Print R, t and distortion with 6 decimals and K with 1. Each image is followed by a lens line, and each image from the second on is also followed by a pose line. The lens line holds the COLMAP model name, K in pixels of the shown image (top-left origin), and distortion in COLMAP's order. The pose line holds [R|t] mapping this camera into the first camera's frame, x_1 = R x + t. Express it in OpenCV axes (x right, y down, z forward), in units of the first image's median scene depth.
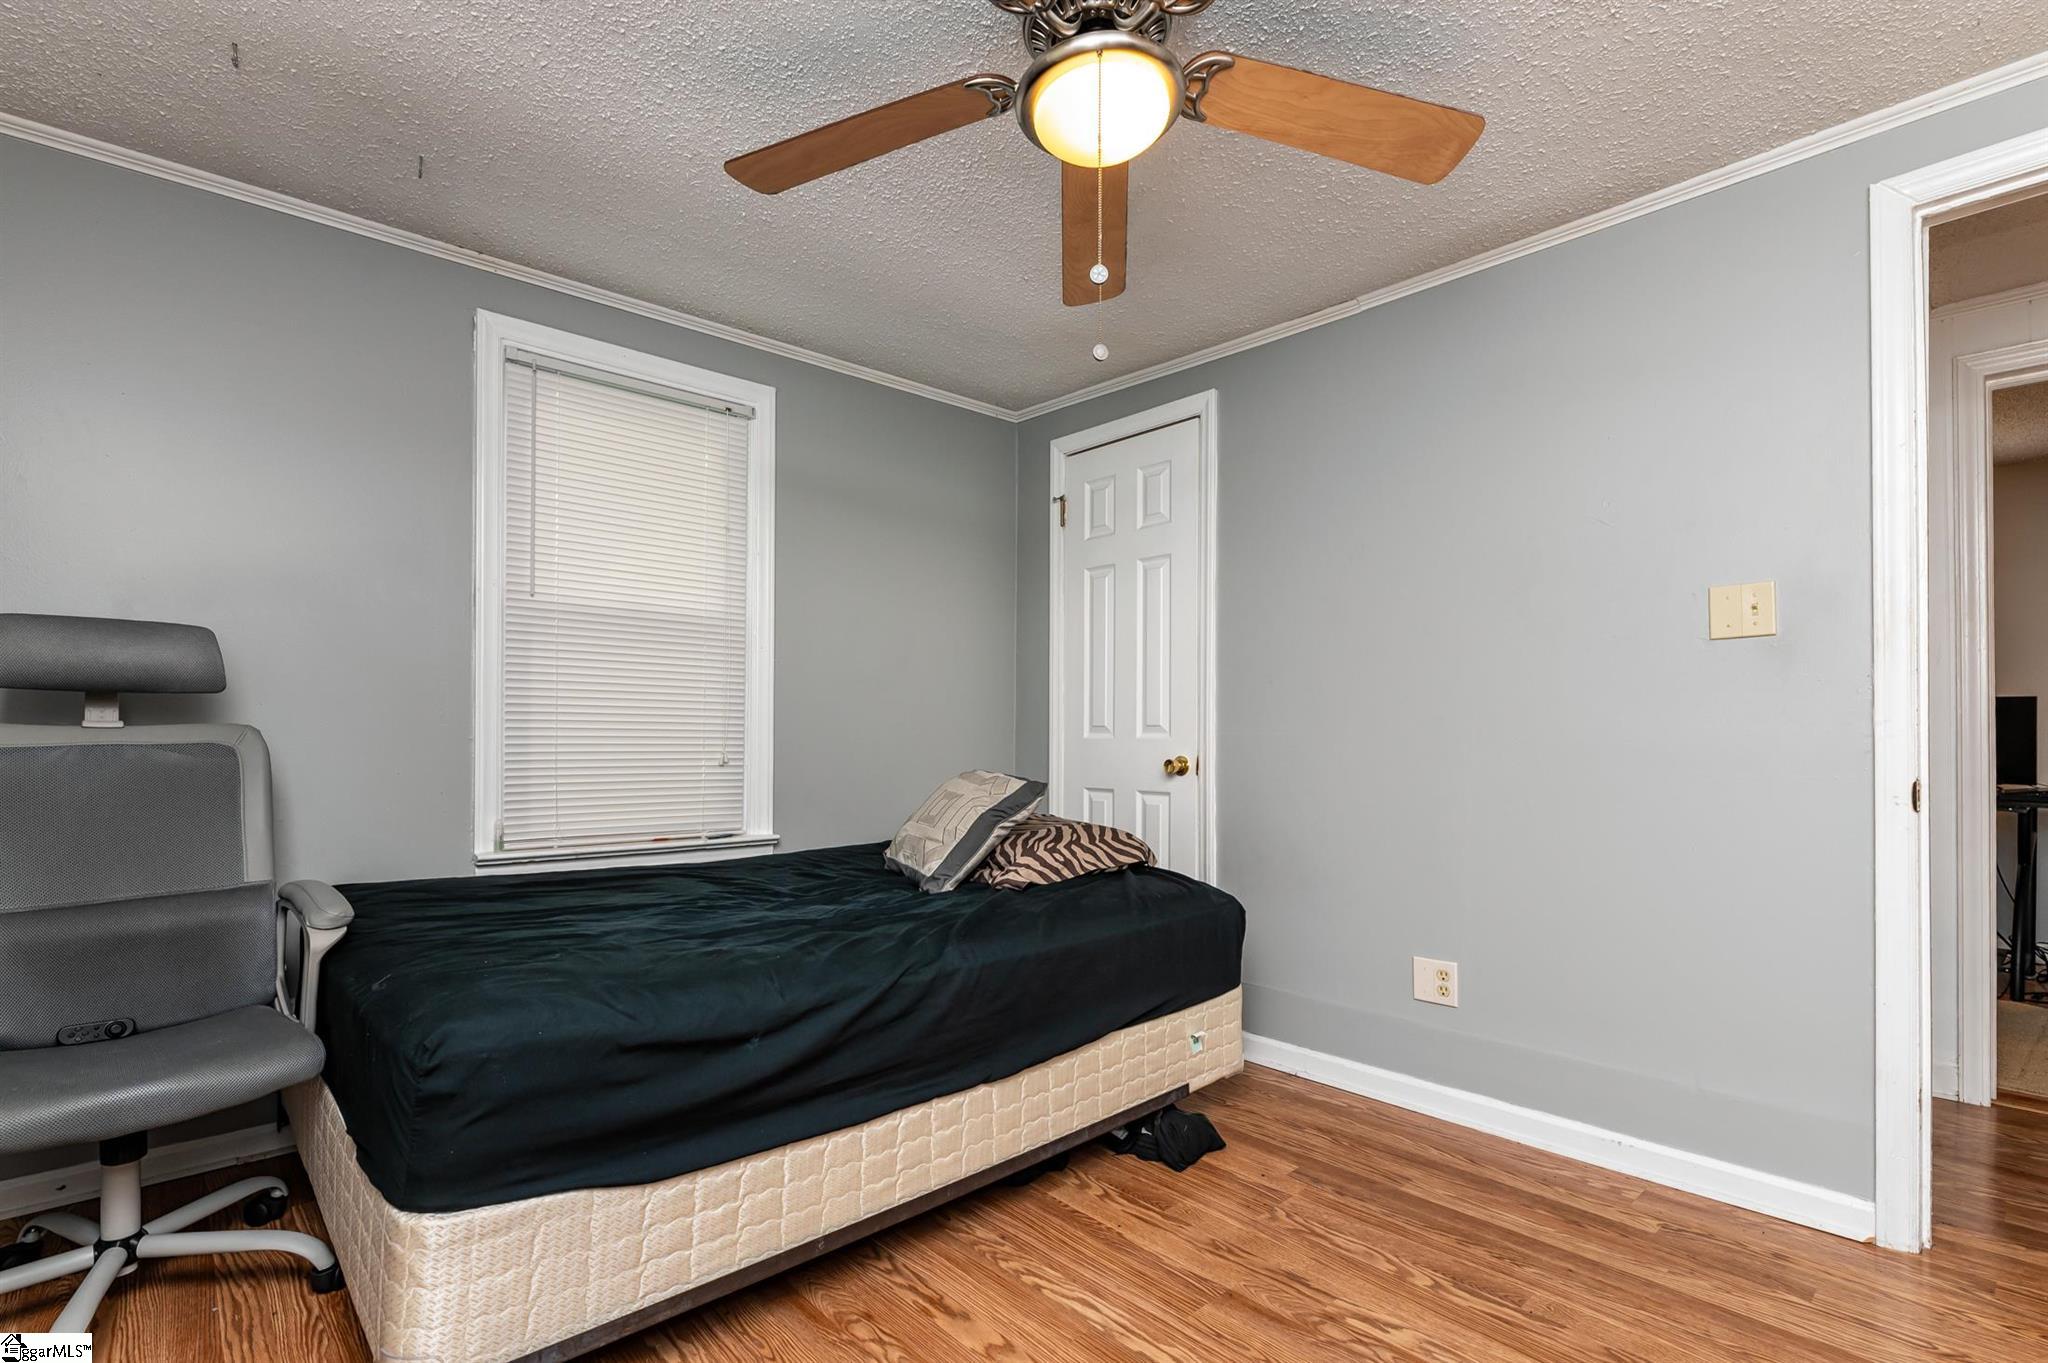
lens RADIAL K [[977.6, 0, 1026.1], [0, 977.6, 729.3], [0, 0, 1]] dist [-0.003434, -0.000222]
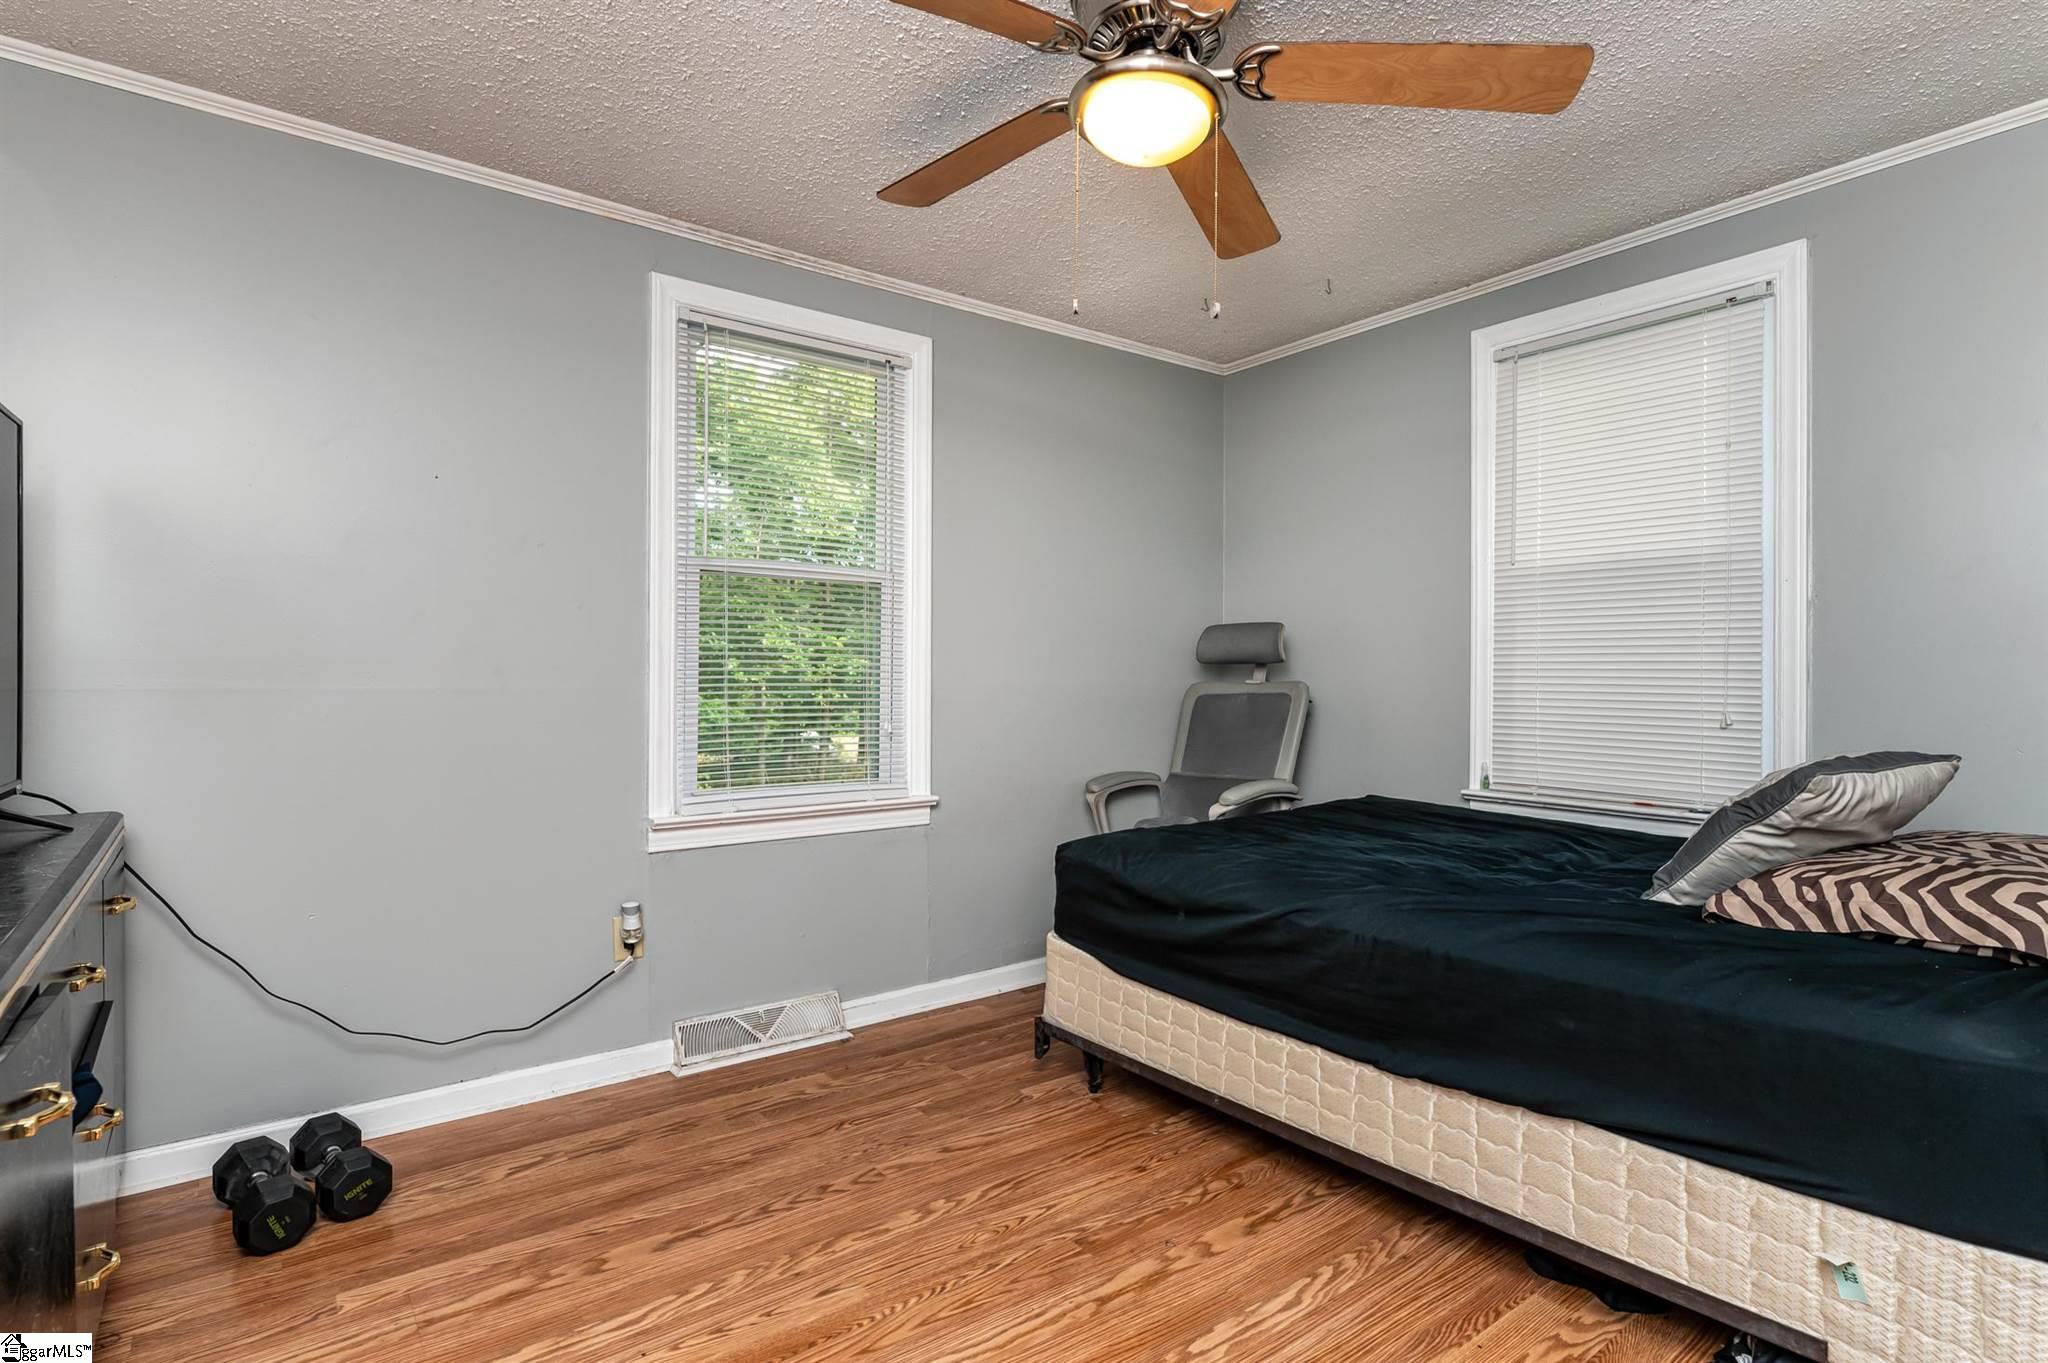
lens RADIAL K [[1005.7, 0, 1024.0], [0, 1005.7, 681.5], [0, 0, 1]] dist [-0.004901, -0.000545]
pose [[-0.083106, -0.000653, -0.996540, 0.906966], [-0.004638, 0.999989, -0.000269, -0.000575], [0.996530, 0.004599, -0.083108, 0.724894]]
